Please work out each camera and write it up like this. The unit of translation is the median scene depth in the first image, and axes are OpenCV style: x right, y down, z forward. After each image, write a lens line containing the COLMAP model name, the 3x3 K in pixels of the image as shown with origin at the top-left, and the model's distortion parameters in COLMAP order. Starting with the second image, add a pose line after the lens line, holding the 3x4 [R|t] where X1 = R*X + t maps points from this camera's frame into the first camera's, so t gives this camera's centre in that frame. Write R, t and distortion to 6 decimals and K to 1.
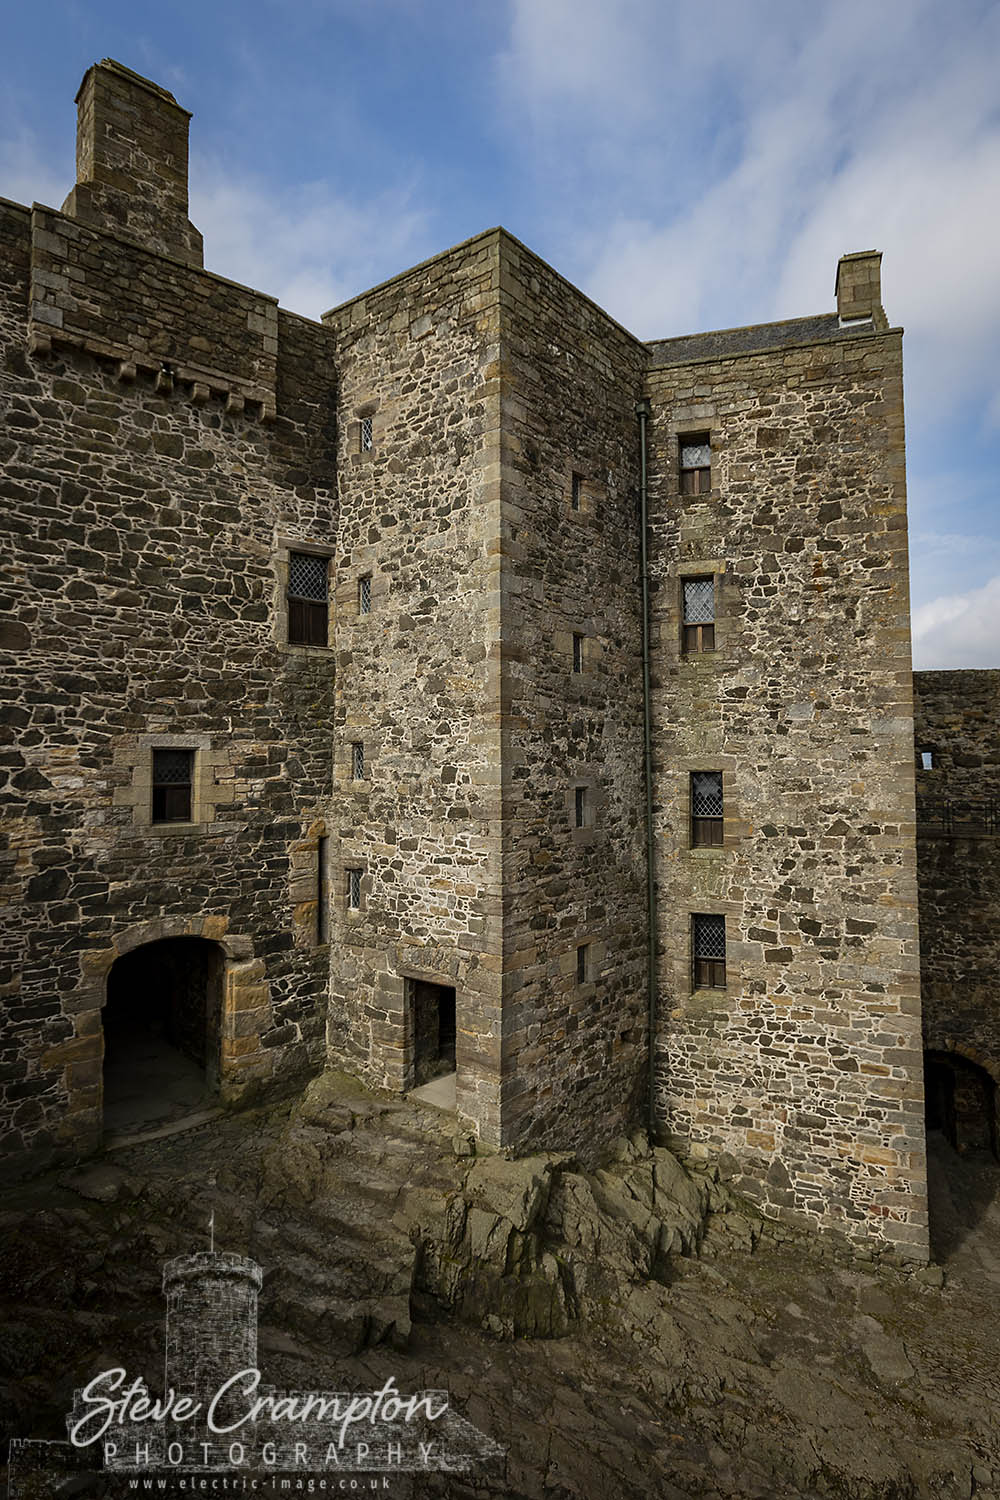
lens RADIAL K [[782.9, 0, 519.4], [0, 782.9, 729.6], [0, 0, 1]] dist [0.003972, 0.002540]
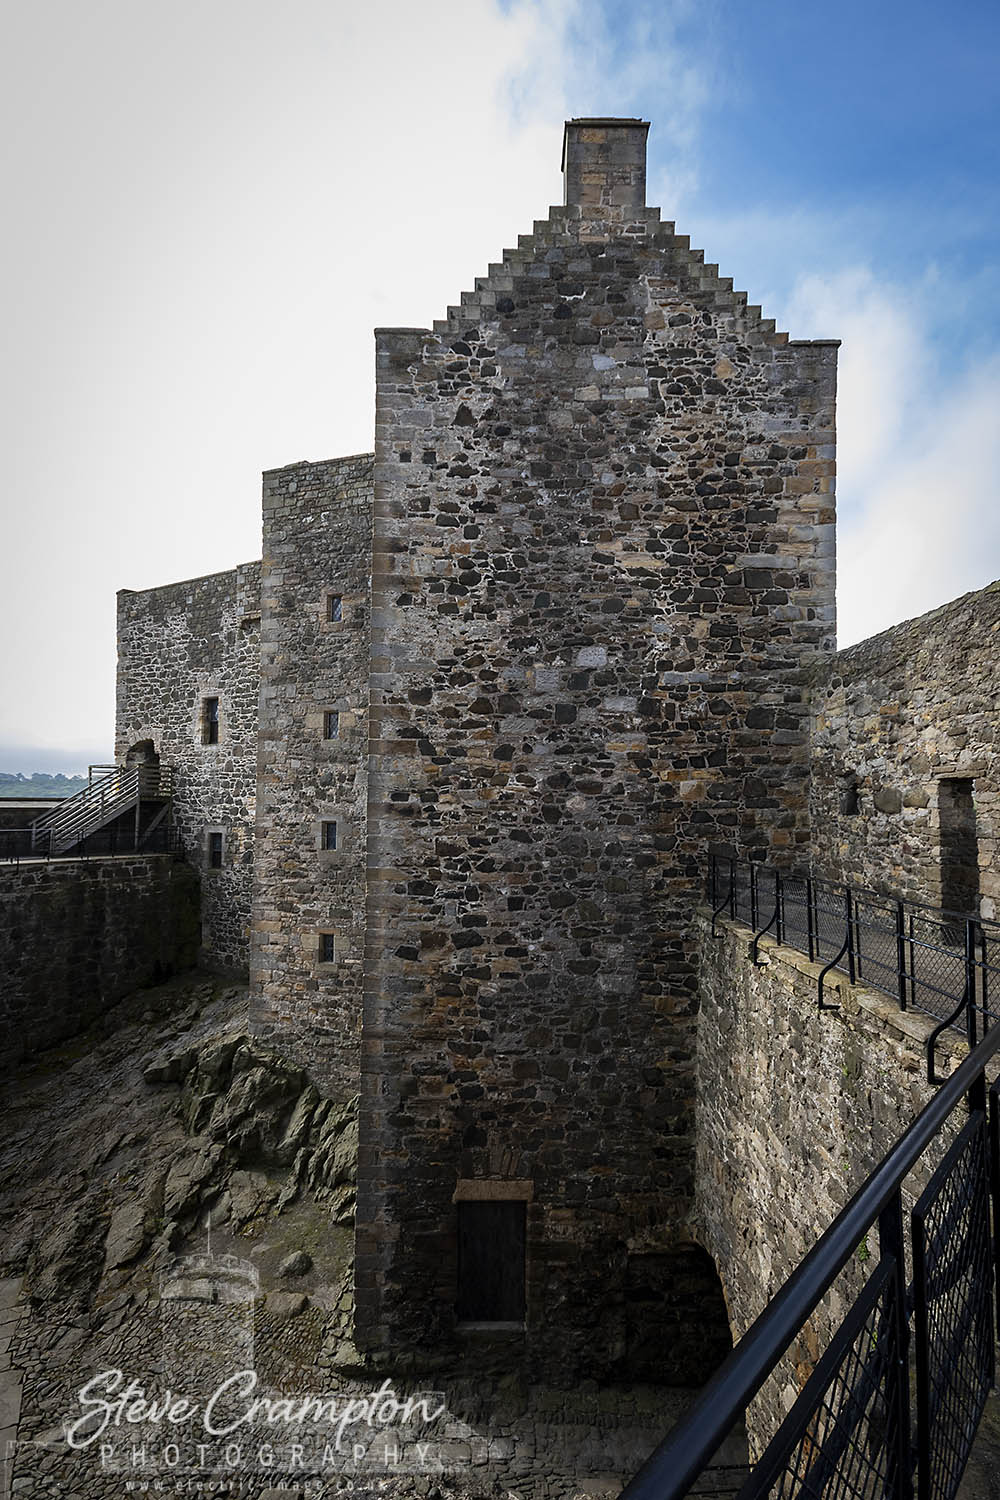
lens RADIAL K [[720.4, 0, 563.2], [0, 720.4, 788.3], [0, 0, 1]] dist [0.042489, 0.000294]
pose [[0.339362, -0.024028, -0.940349, 1.475840], [0.034890, 0.999307, -0.012944, 0.047096], [0.940009, -0.028416, 0.339965, 0.979770]]
